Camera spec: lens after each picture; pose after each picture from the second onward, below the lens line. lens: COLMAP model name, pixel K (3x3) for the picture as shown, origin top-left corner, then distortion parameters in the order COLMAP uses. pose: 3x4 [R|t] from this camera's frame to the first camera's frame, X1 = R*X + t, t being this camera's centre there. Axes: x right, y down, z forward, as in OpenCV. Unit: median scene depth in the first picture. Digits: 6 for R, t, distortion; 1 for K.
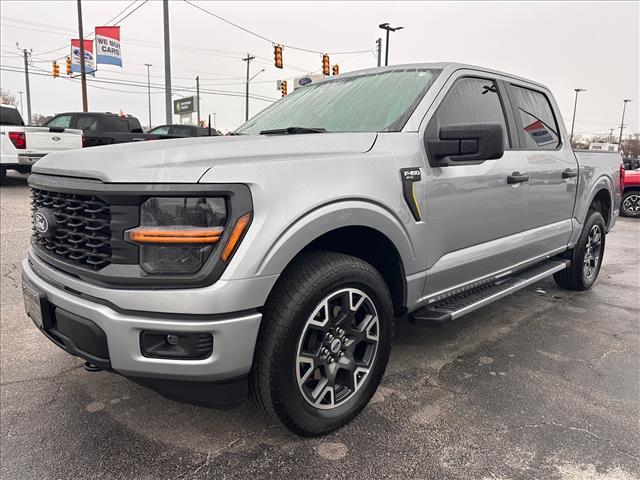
lens RADIAL K [[457.7, 0, 321.3], [0, 457.7, 242.6], [0, 0, 1]] dist [0.030051, -0.026644]
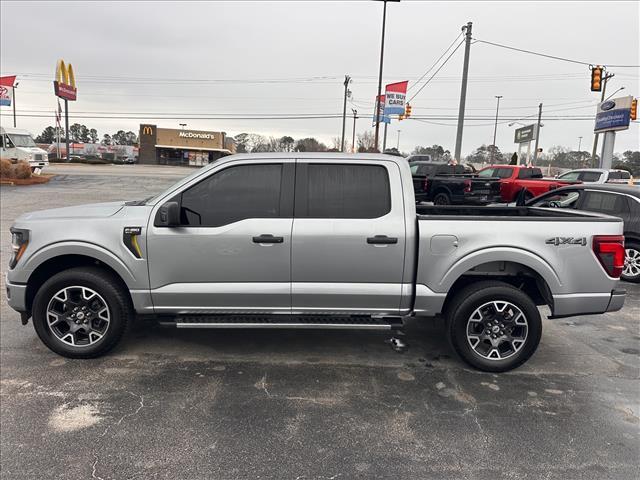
lens RADIAL K [[457.7, 0, 327.7], [0, 457.7, 240.5], [0, 0, 1]] dist [0.030051, -0.026644]
pose [[0.720961, 0.100824, -0.685602, 0.440615], [-0.139266, 0.990255, -0.000823, -0.049203], [0.678837, 0.096074, 0.727977, 0.054276]]
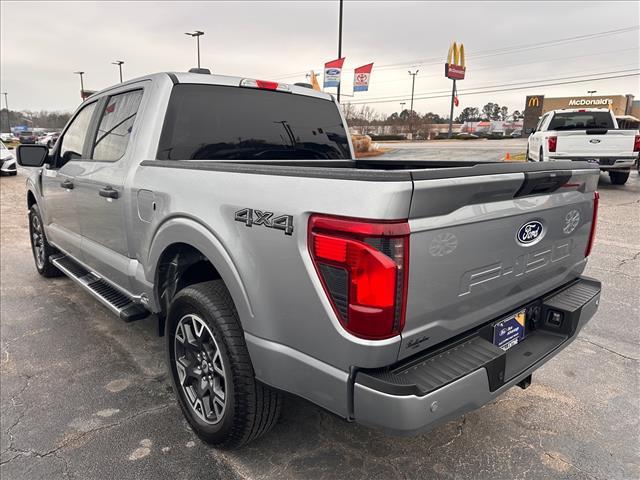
lens RADIAL K [[457.7, 0, 320.4], [0, 457.7, 242.0], [0, 0, 1]] dist [0.030051, -0.026644]
pose [[-0.053625, 0.189470, -0.980421, 0.486486], [-0.186855, 0.962587, 0.196244, -0.108418], [0.980923, 0.193720, -0.016215, 0.518672]]
